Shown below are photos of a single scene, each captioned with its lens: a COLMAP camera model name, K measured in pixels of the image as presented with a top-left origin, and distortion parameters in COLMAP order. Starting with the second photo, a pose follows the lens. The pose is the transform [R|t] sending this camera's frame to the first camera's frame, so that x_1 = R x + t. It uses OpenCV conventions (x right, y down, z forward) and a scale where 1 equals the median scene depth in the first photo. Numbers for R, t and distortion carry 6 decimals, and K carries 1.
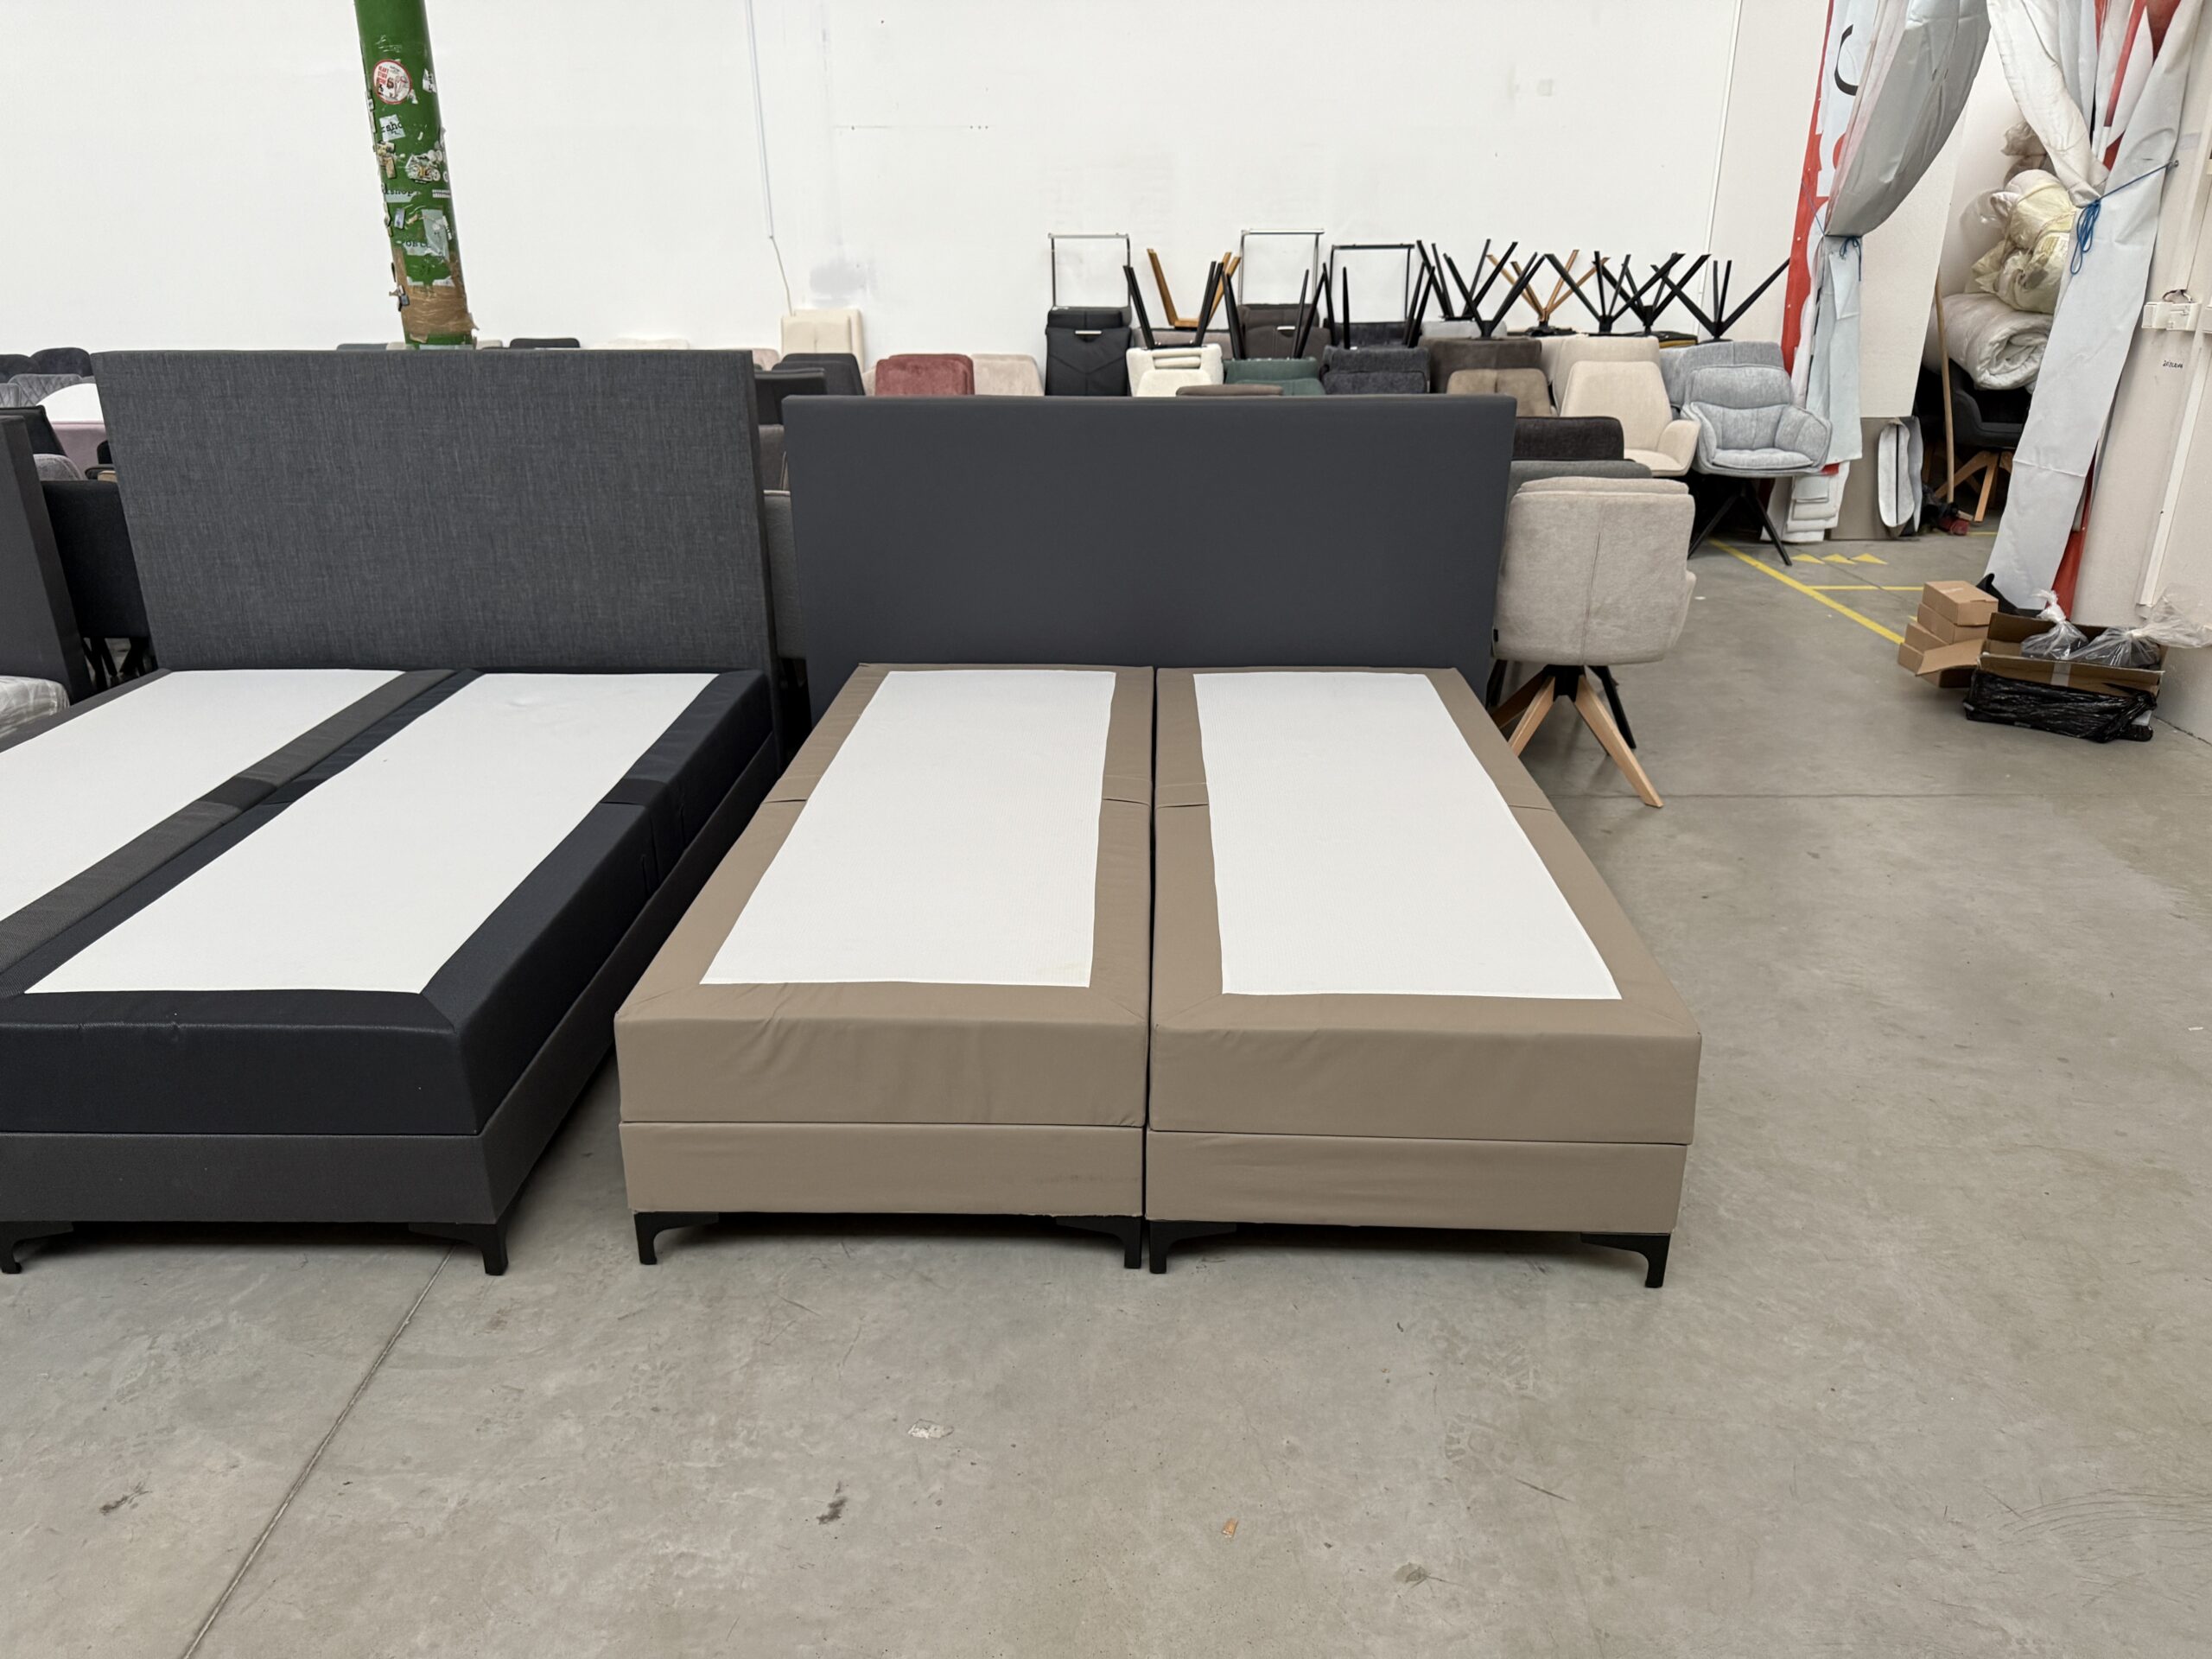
lens RADIAL K [[1544.2, 0, 1098.2], [0, 1544.2, 837.5], [0, 0, 1]] dist [0.057074, -0.067807]
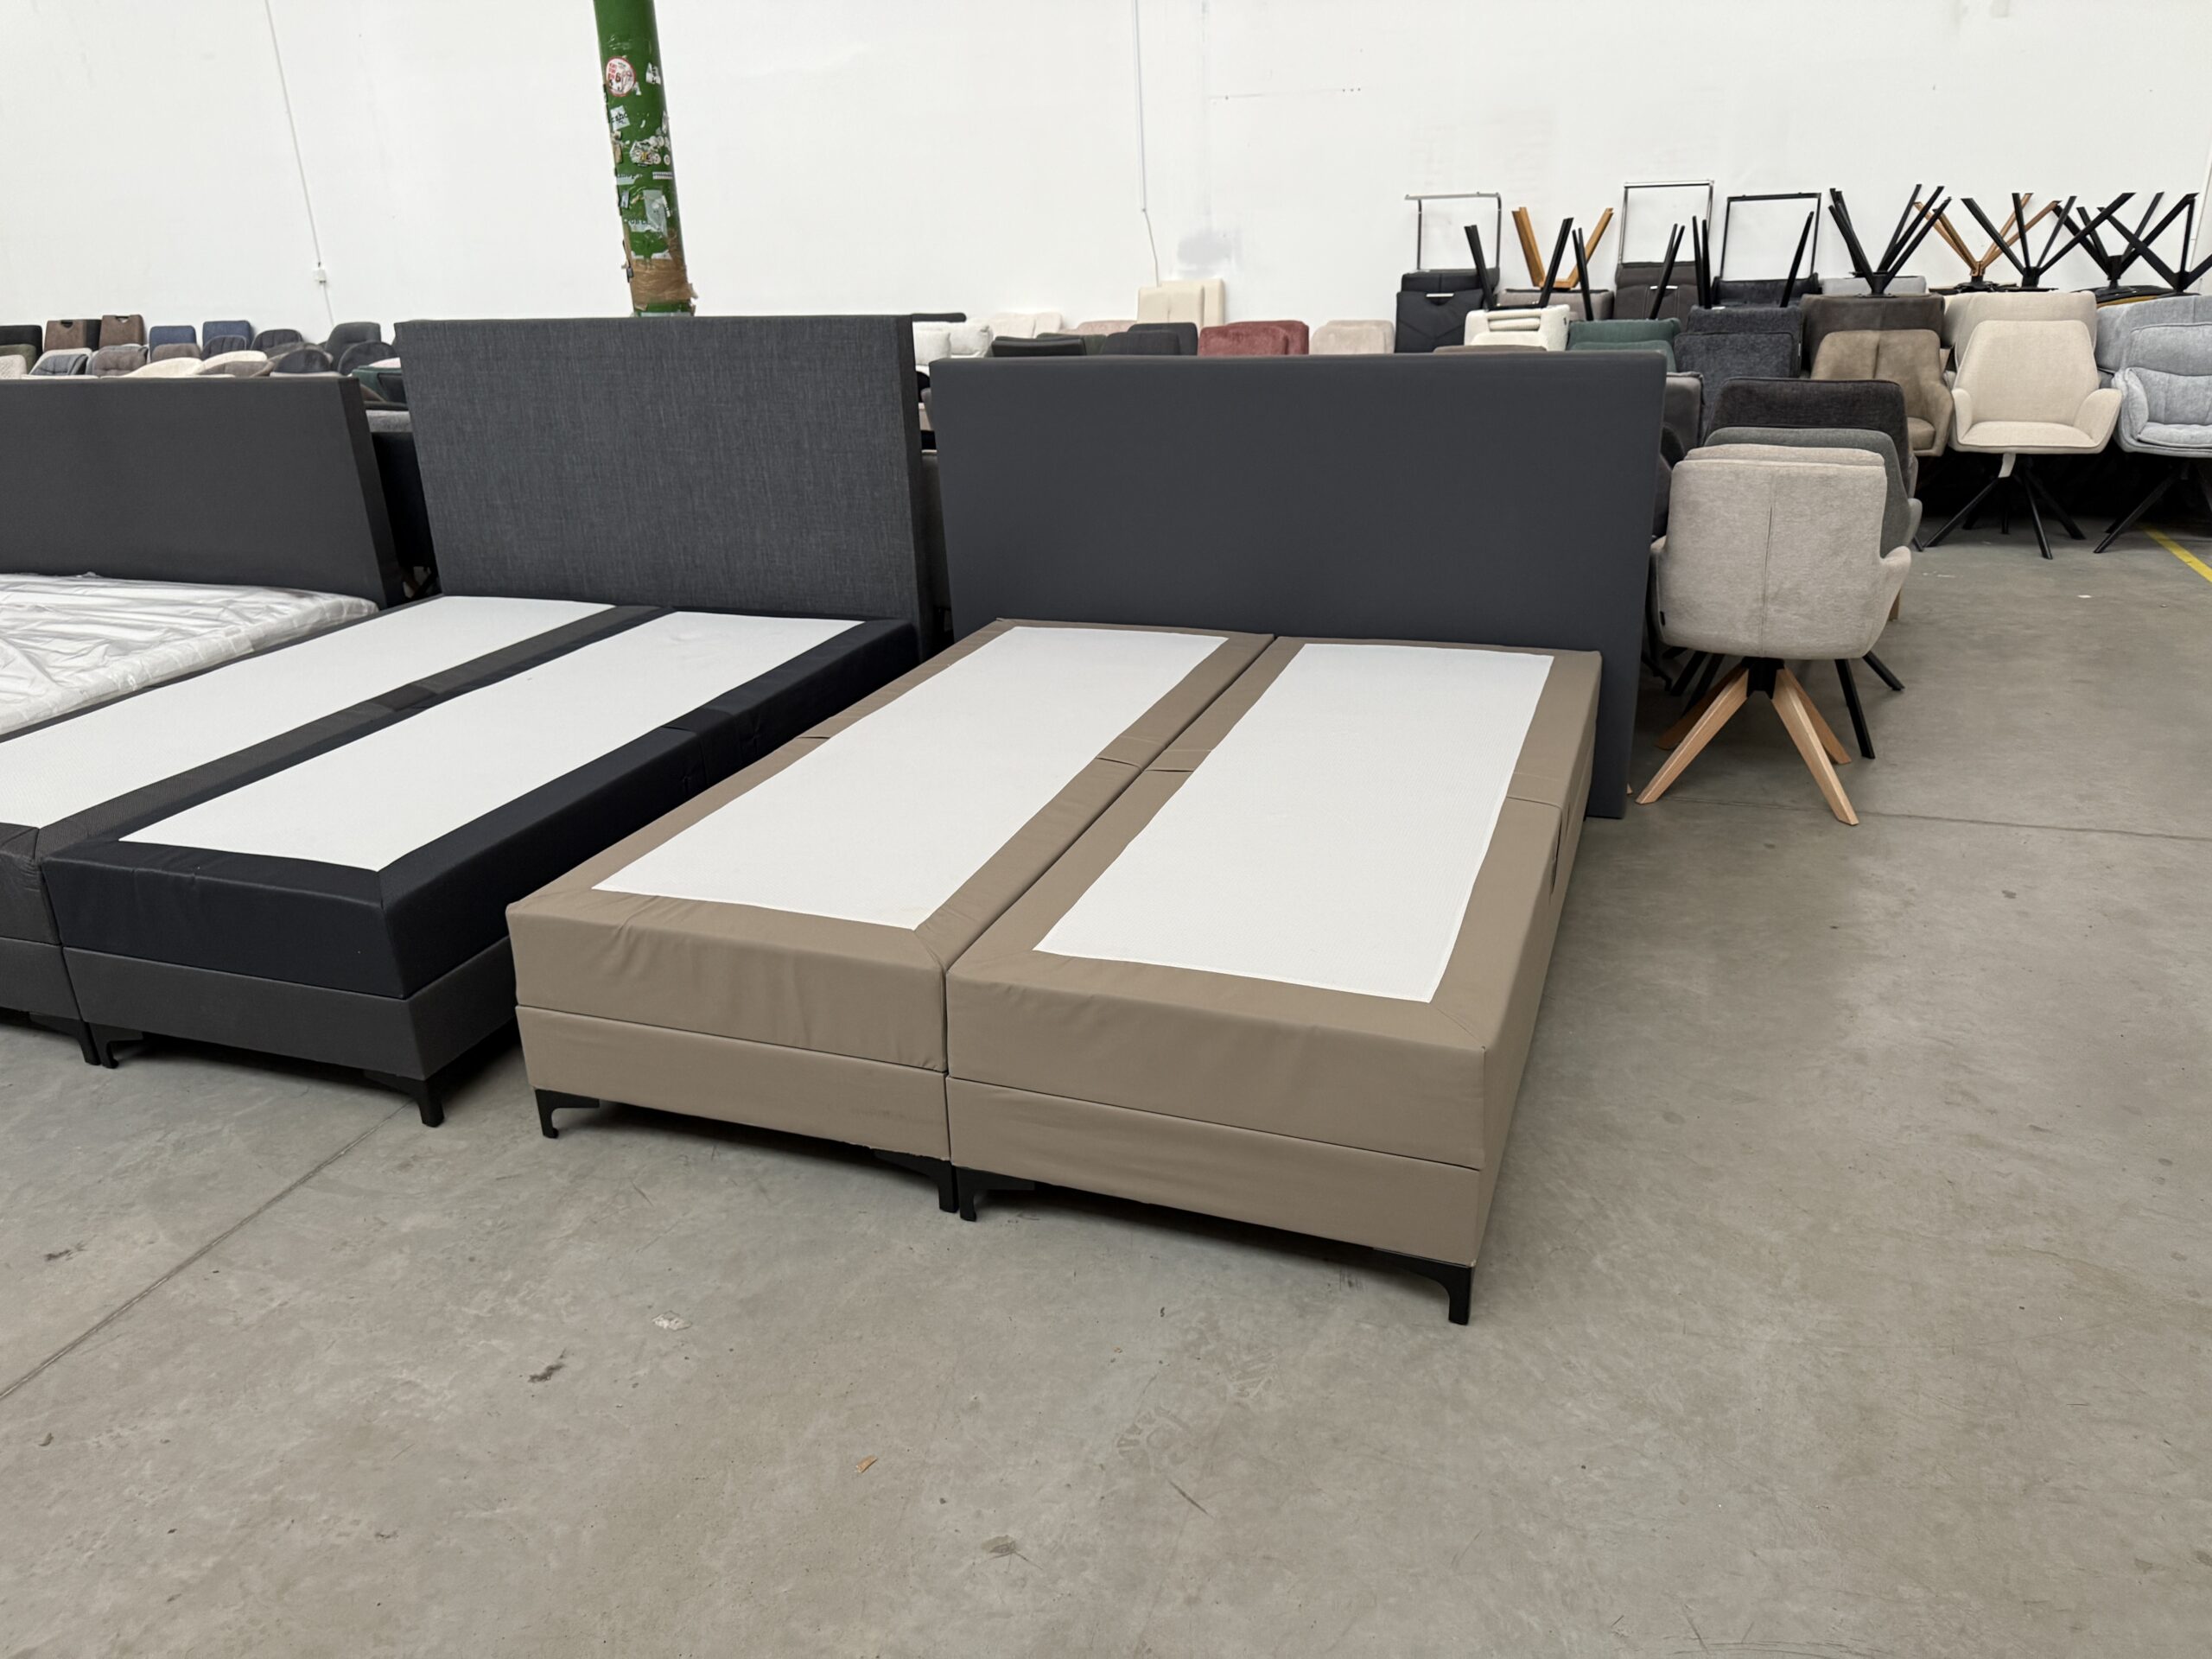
lens RADIAL K [[1544.2, 0, 1097.2], [0, 1544.2, 828.4], [0, 0, 1]] dist [0.057074, -0.067807]
pose [[0.948662, 0.087937, -0.303822, 0.247438], [-0.085188, 0.996115, 0.022320, -0.001358], [0.304605, 0.004708, 0.952467, 0.040788]]
